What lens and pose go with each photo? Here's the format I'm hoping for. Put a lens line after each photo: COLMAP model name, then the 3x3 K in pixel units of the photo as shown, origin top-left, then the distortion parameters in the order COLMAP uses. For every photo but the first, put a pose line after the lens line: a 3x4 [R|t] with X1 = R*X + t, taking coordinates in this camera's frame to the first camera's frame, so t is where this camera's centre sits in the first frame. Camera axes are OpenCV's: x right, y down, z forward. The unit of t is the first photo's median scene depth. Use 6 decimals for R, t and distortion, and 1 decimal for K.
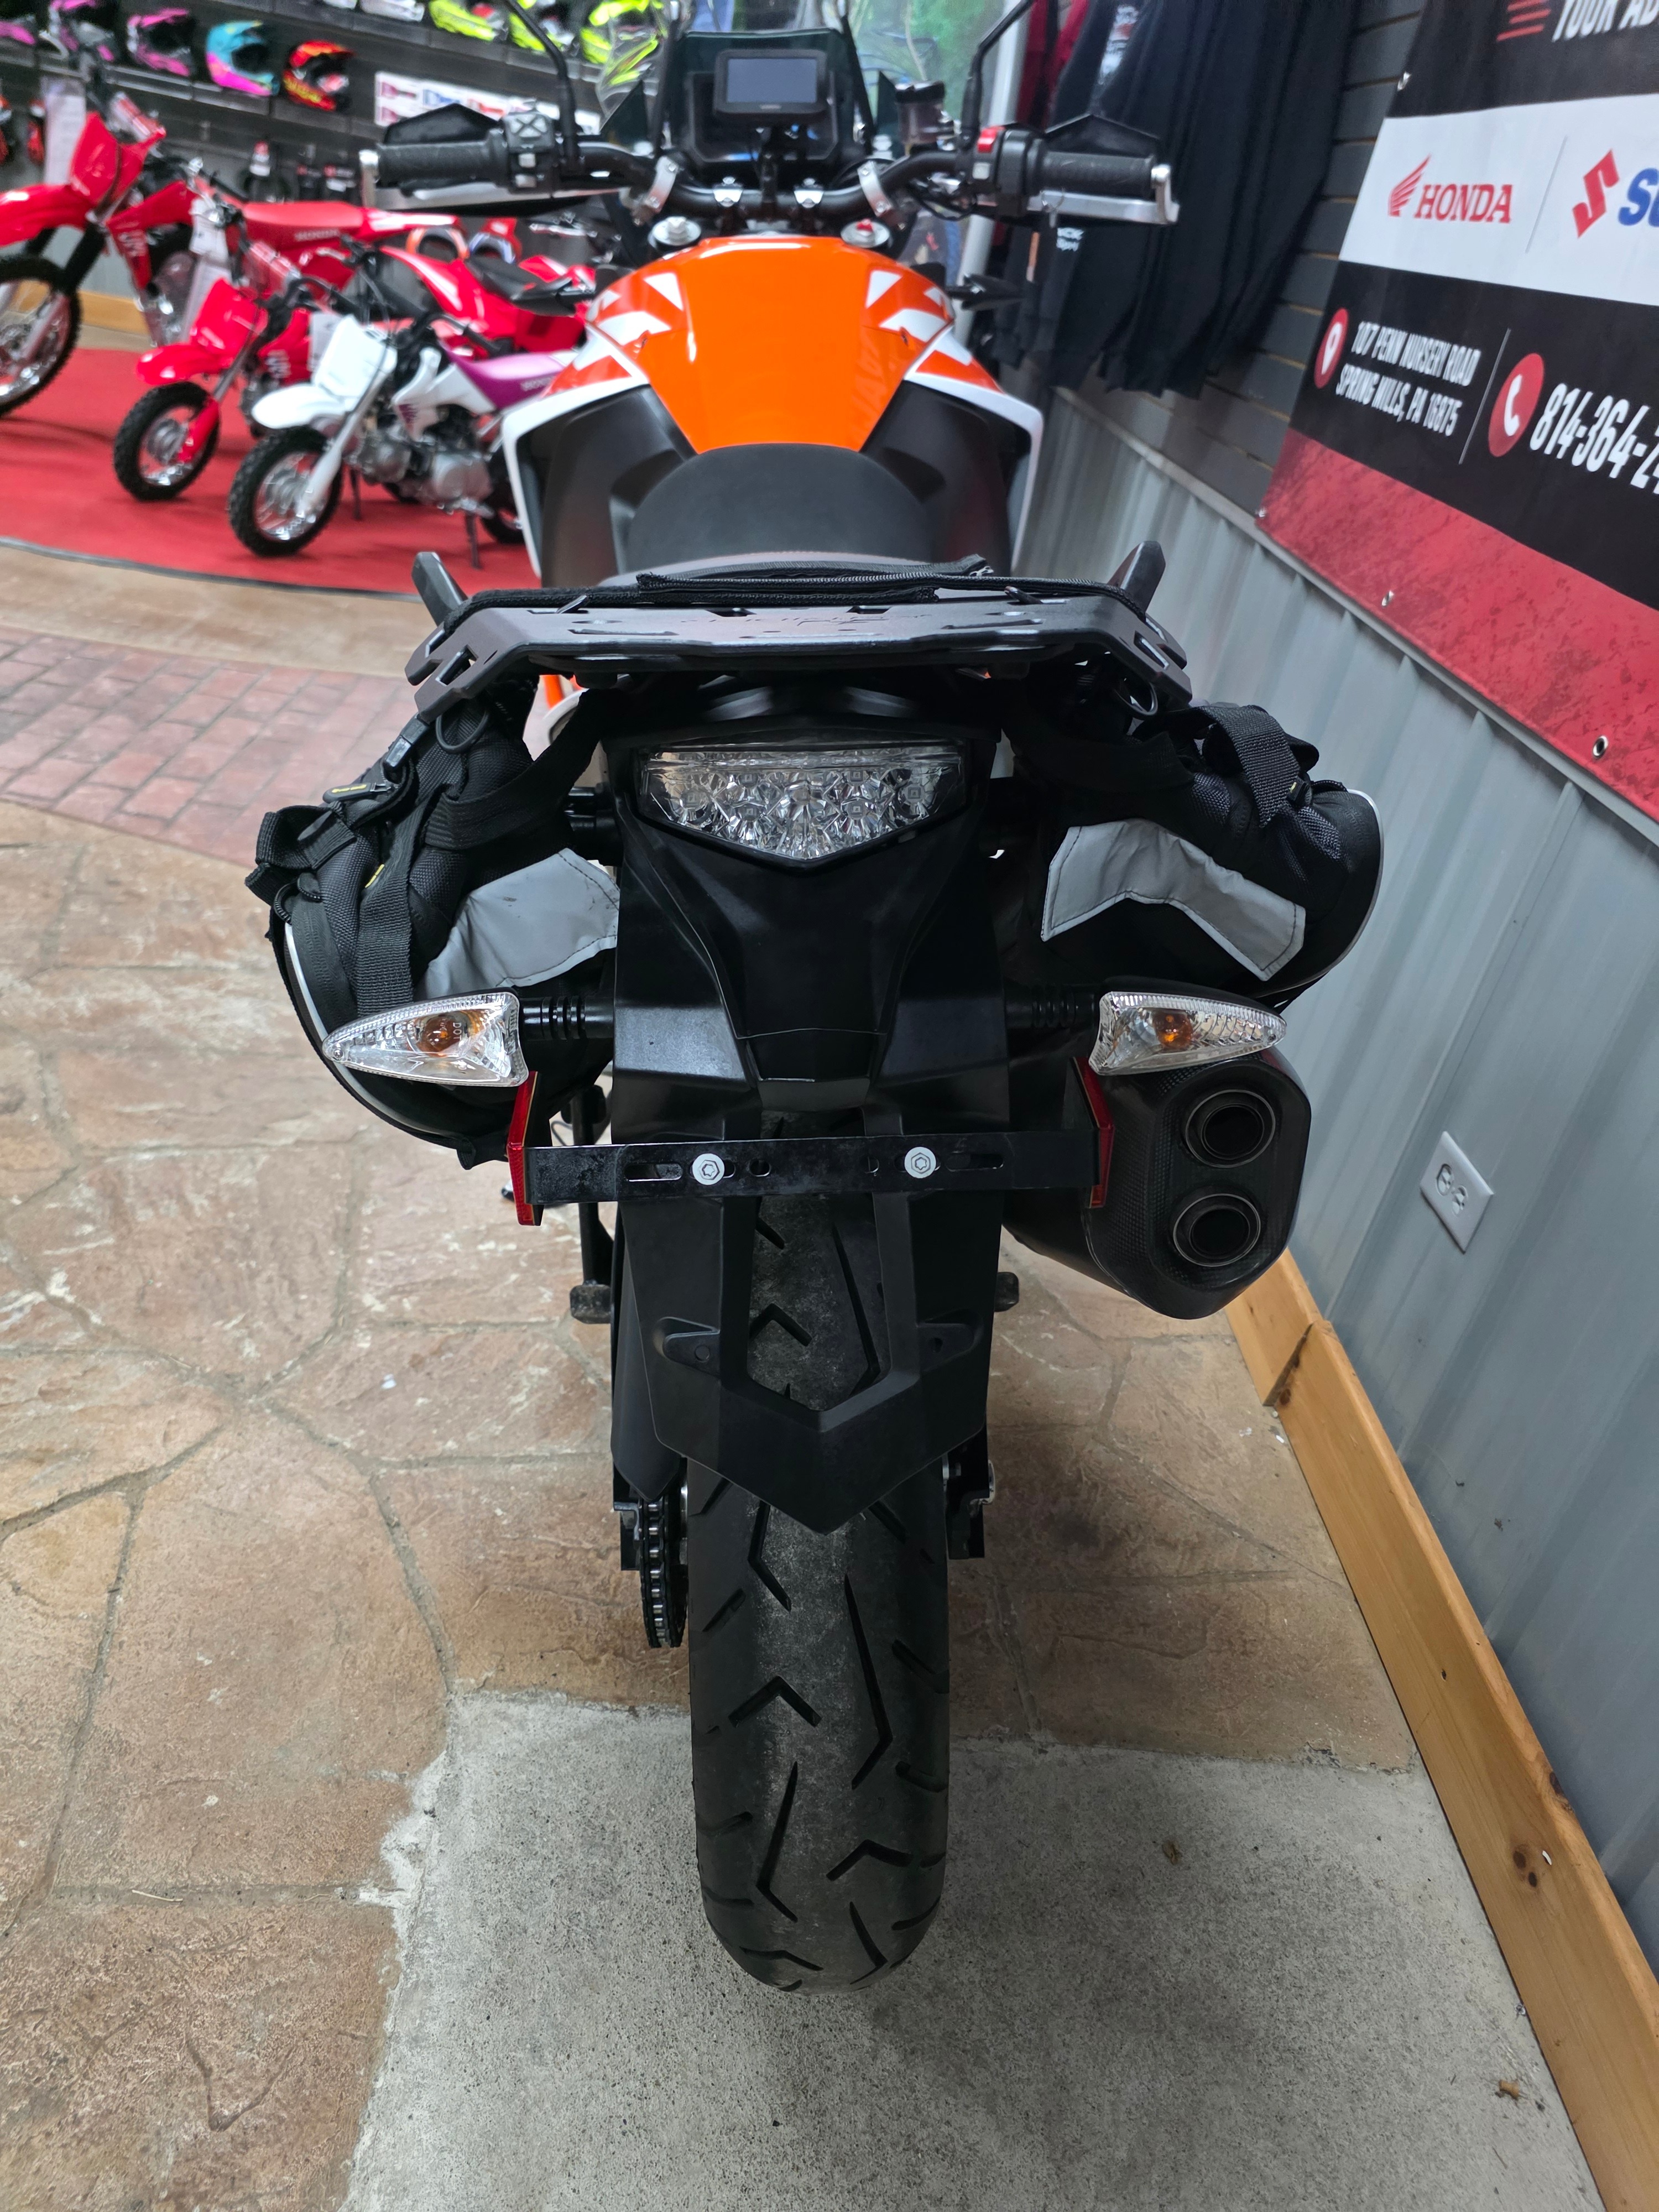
lens RADIAL K [[1495.2, 0, 823.8], [0, 1495.2, 1095.6], [0, 0, 1]] dist [0.023816, -0.022126]
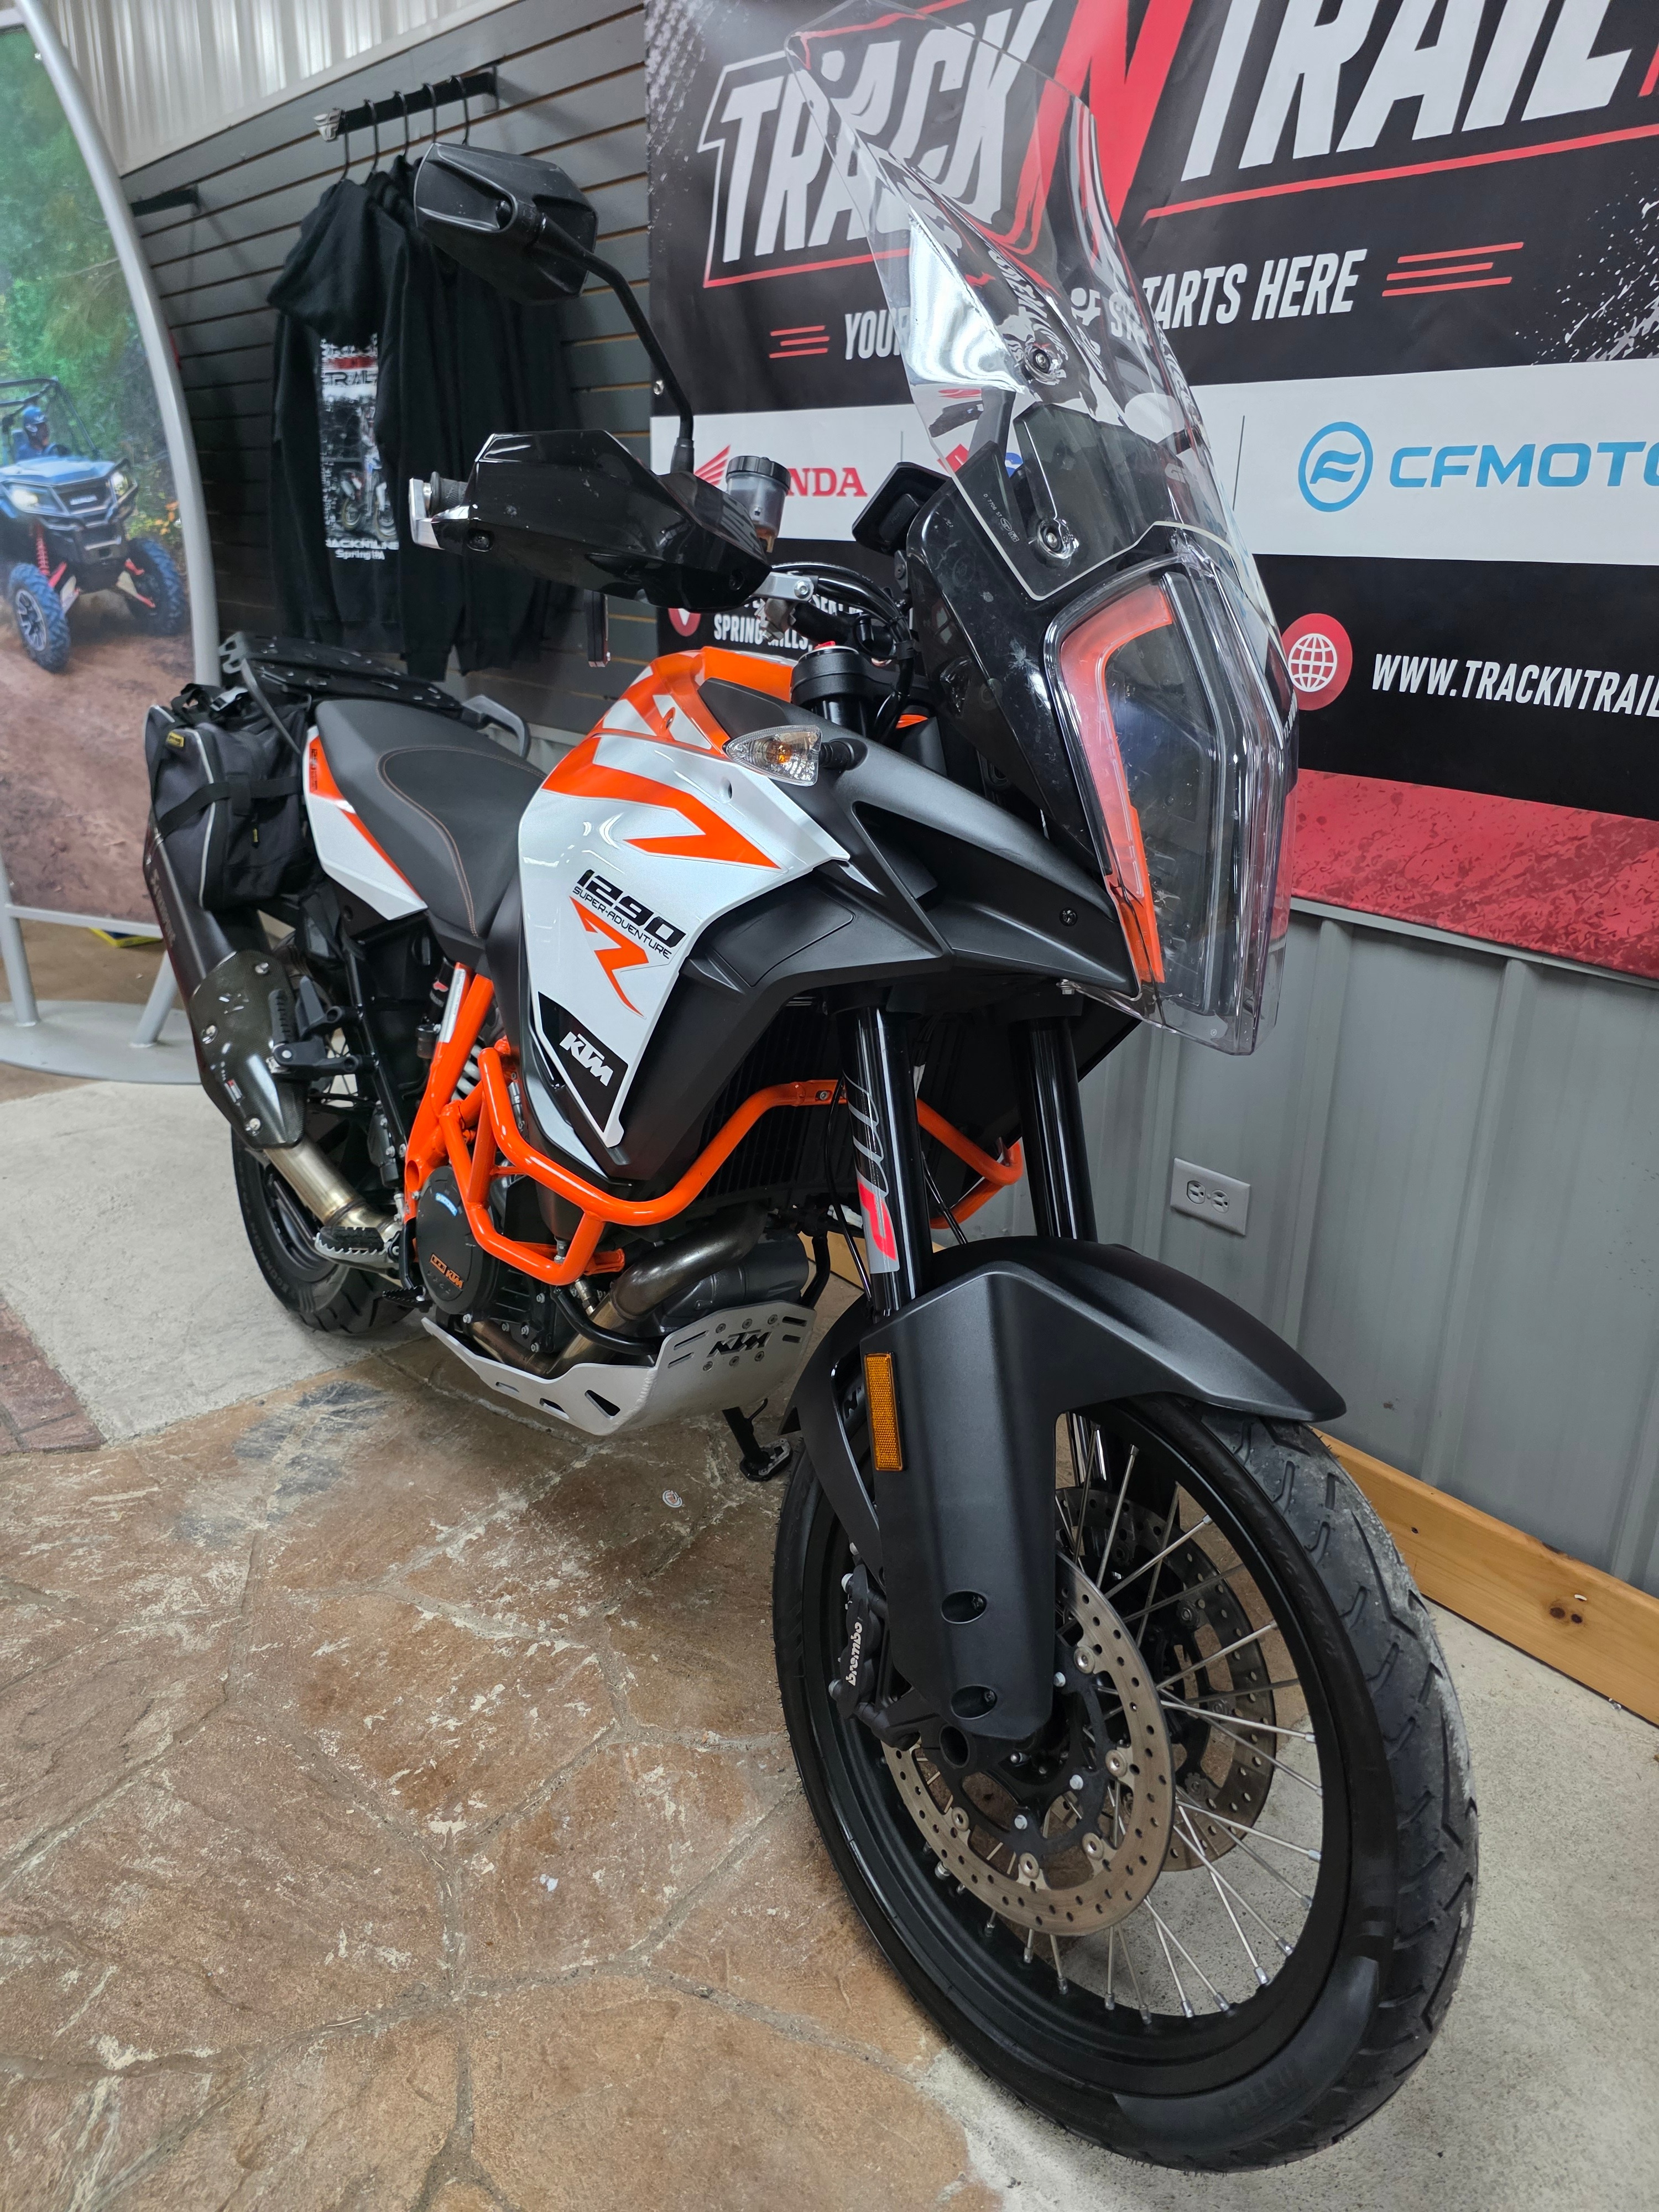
lens RADIAL K [[1484.4, 0, 826.4], [0, 1484.4, 1093.2], [0, 0, 1]] dist [0.048177, -0.044449]
pose [[0.763450, -0.383963, 0.519342, -0.395847], [0.433088, 0.900872, 0.029385, -0.169833], [-0.479143, 0.202487, 0.854061, 0.041971]]
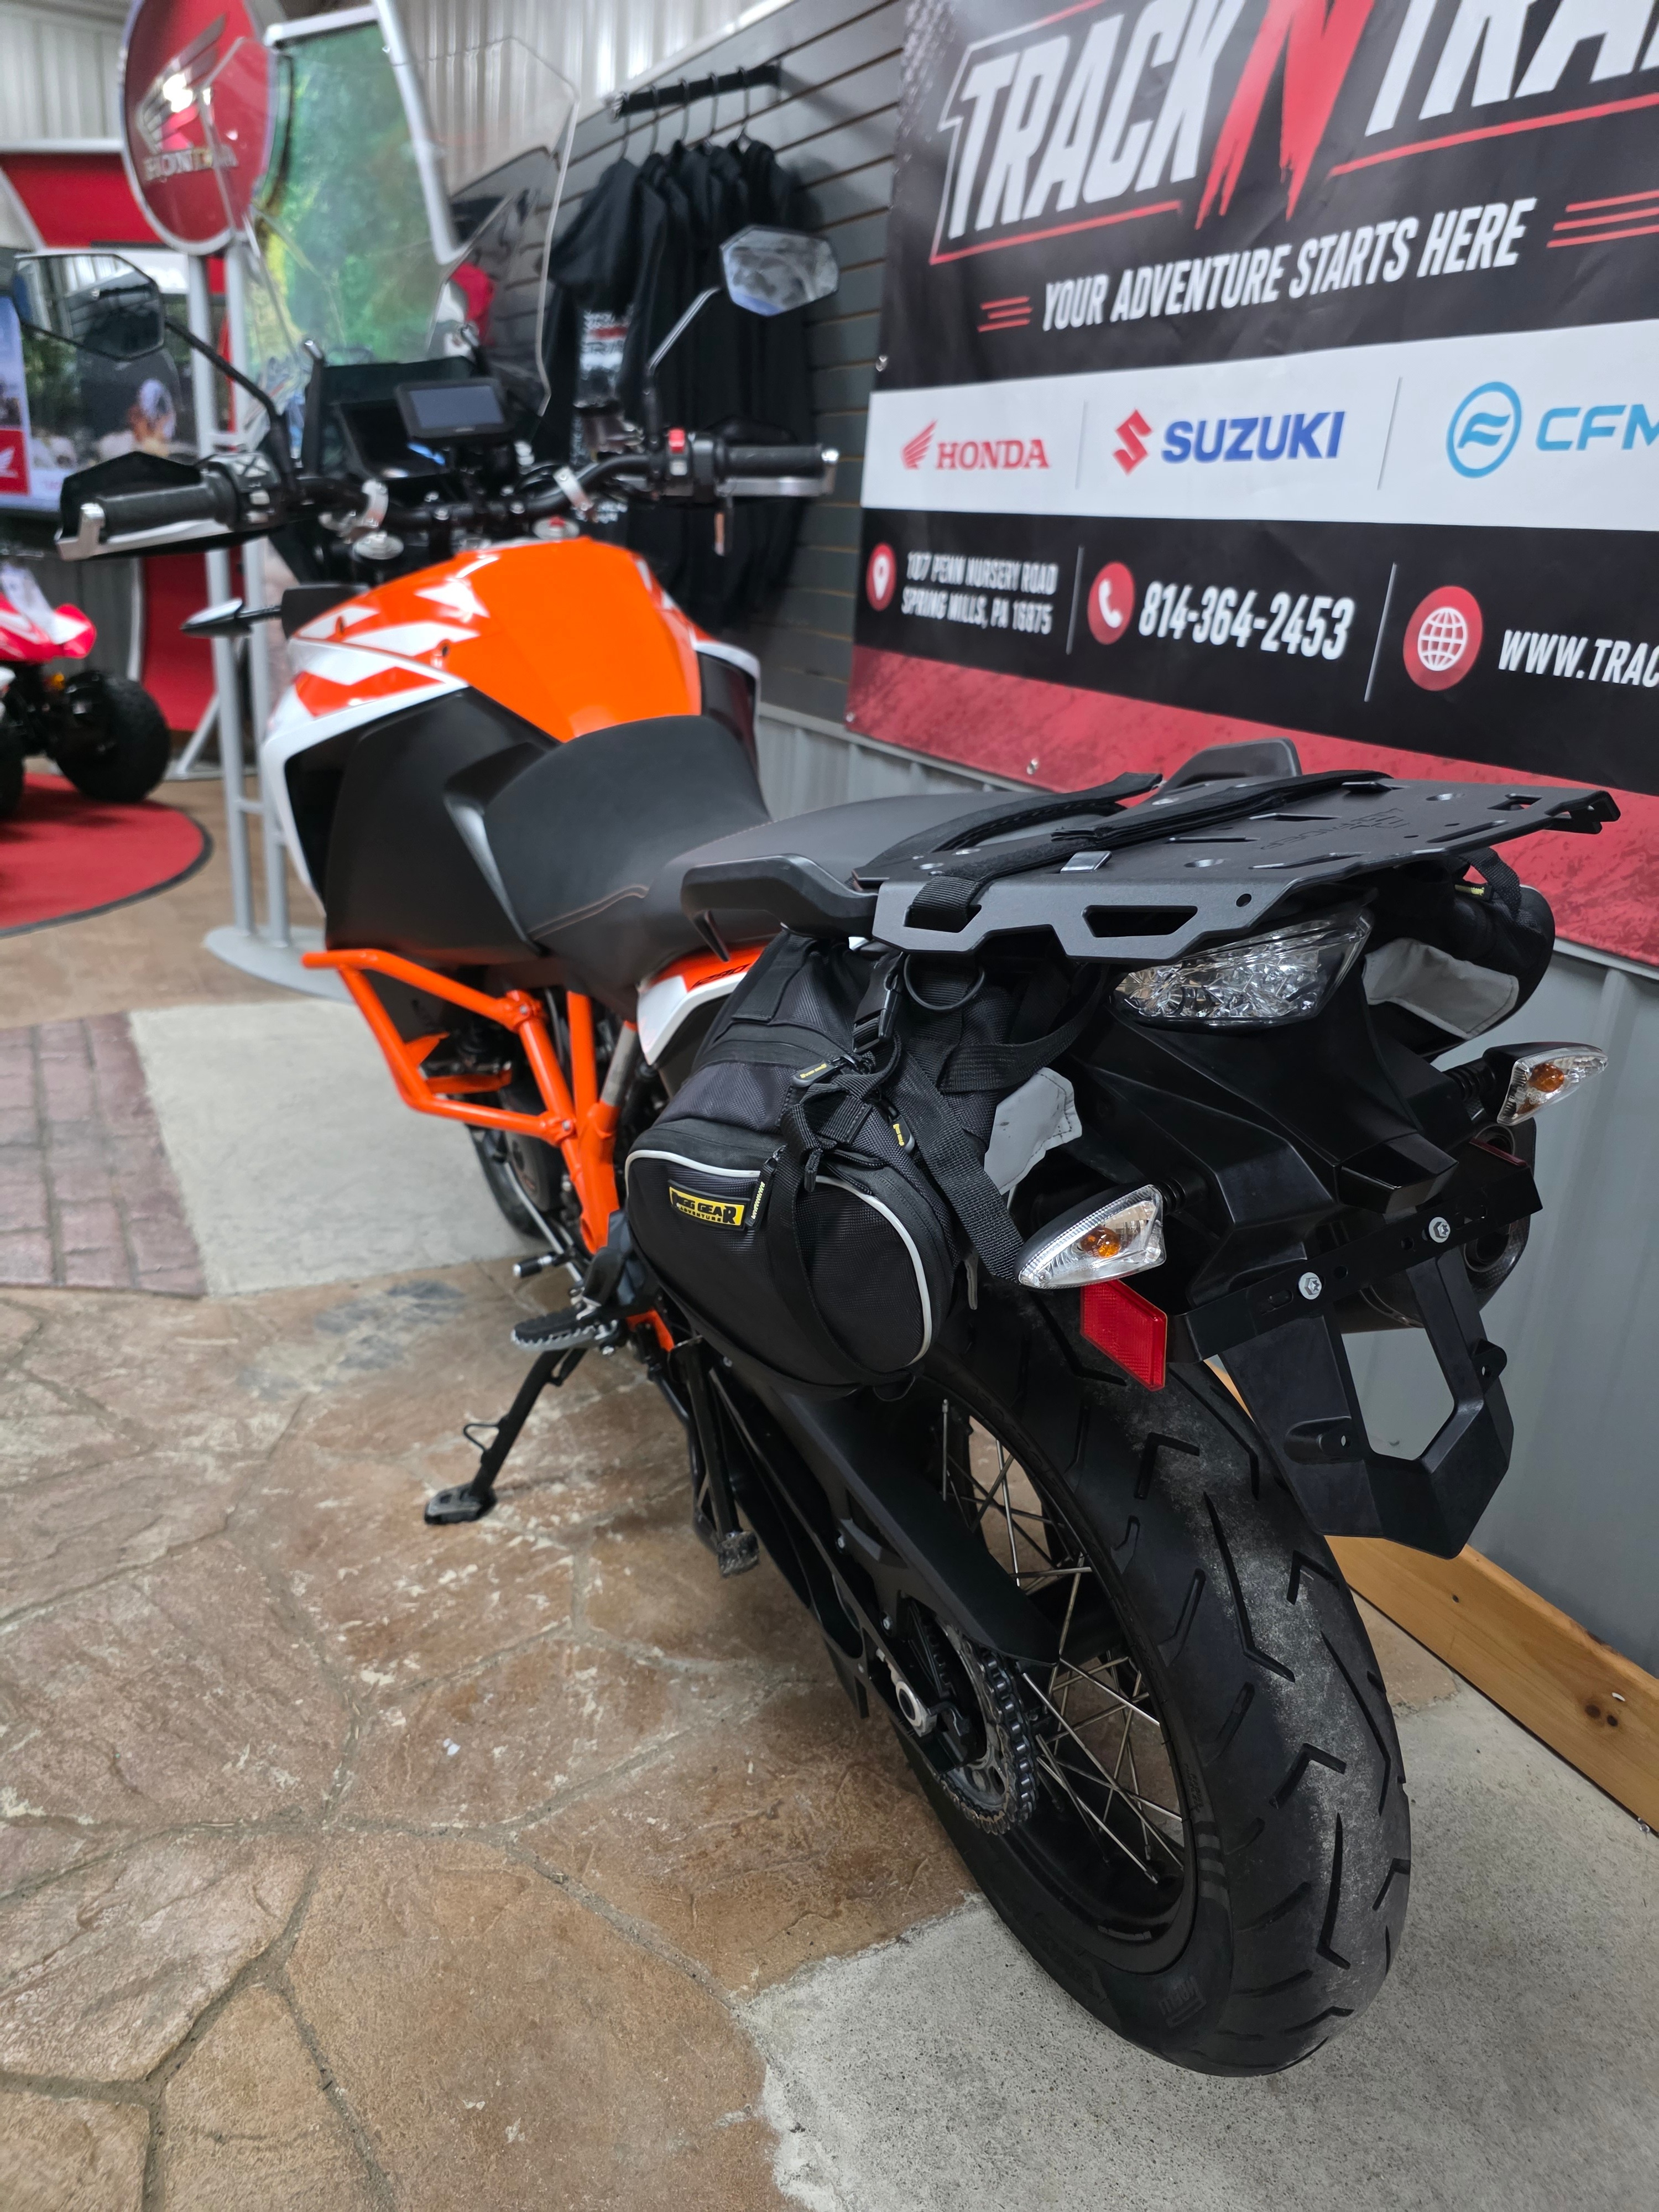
lens RADIAL K [[1492.9, 0, 859.9], [0, 1492.9, 1101.6], [0, 0, 1]] dist [0.039706, -0.041182]
pose [[0.886018, -0.253346, 0.388315, -0.286355], [0.300880, 0.951389, -0.065808, -0.042057], [-0.352766, 0.175144, 0.919174, 0.001089]]
